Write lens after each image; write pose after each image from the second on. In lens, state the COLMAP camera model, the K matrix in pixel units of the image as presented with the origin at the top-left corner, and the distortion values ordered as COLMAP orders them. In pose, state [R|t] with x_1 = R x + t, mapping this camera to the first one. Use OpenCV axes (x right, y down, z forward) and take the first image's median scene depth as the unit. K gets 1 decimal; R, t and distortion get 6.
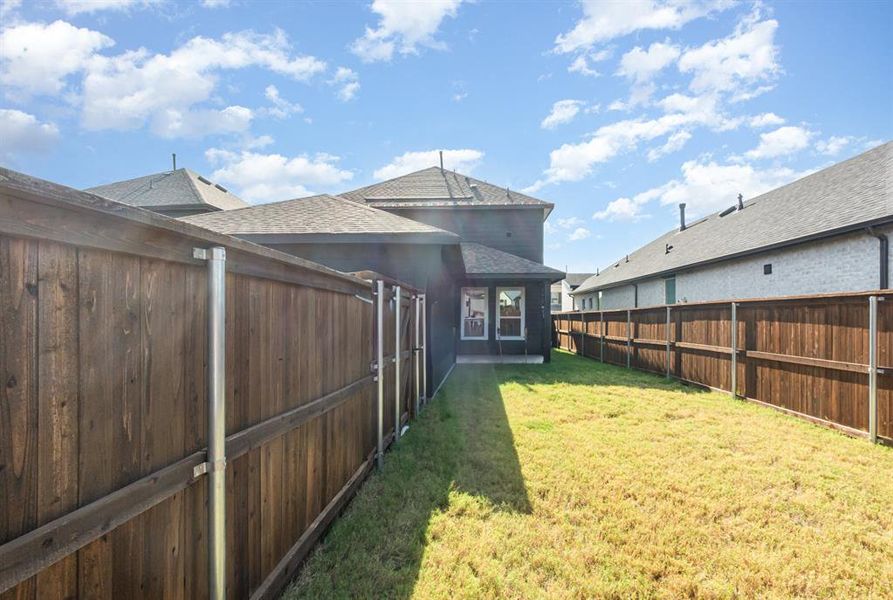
lens RADIAL K [[410.5, 0, 447.7], [0, 410.5, 312.1], [0, 0, 1]] dist [-0.003391, -0.000495]
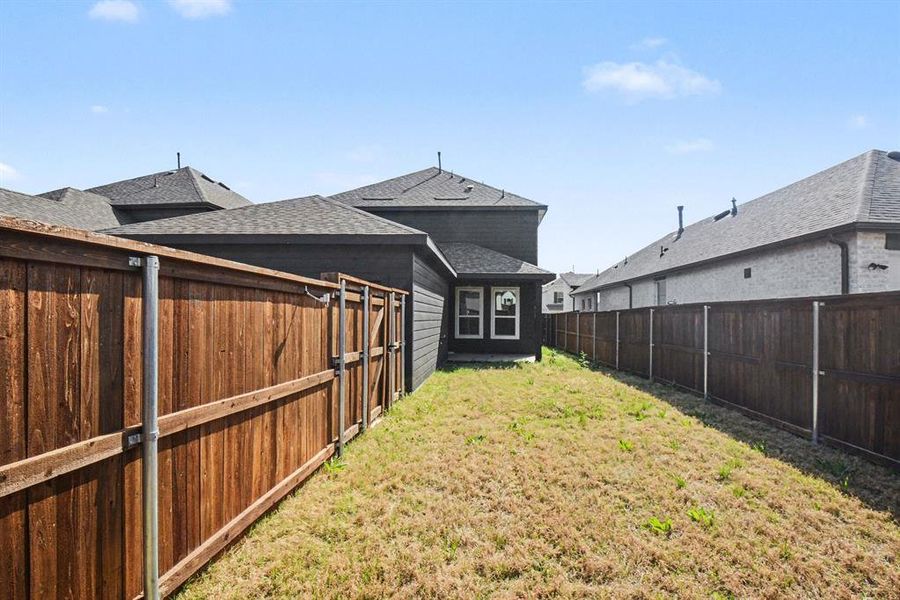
lens RADIAL K [[412.6, 0, 453.3], [0, 412.6, 311.0], [0, 0, 1]] dist [-0.000936, -0.016276]
pose [[0.999865, 0.013100, -0.009900, 0.052538], [-0.013087, 0.999913, 0.001372, -0.001553], [0.009917, -0.001243, 0.999950, -0.030711]]
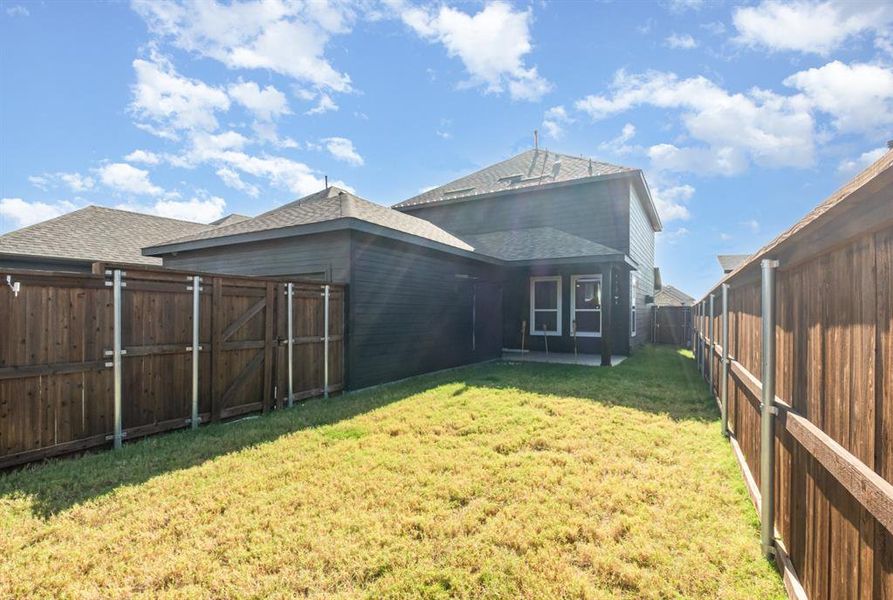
lens RADIAL K [[405.0, 0, 443.6], [0, 405.0, 313.5], [0, 0, 1]] dist [-0.000539, -0.000059]
pose [[0.895114, 0.005345, -0.445805, 0.399275], [0.002935, 0.999836, 0.017881, 0.006169], [0.445828, -0.017314, 0.894951, 0.170268]]
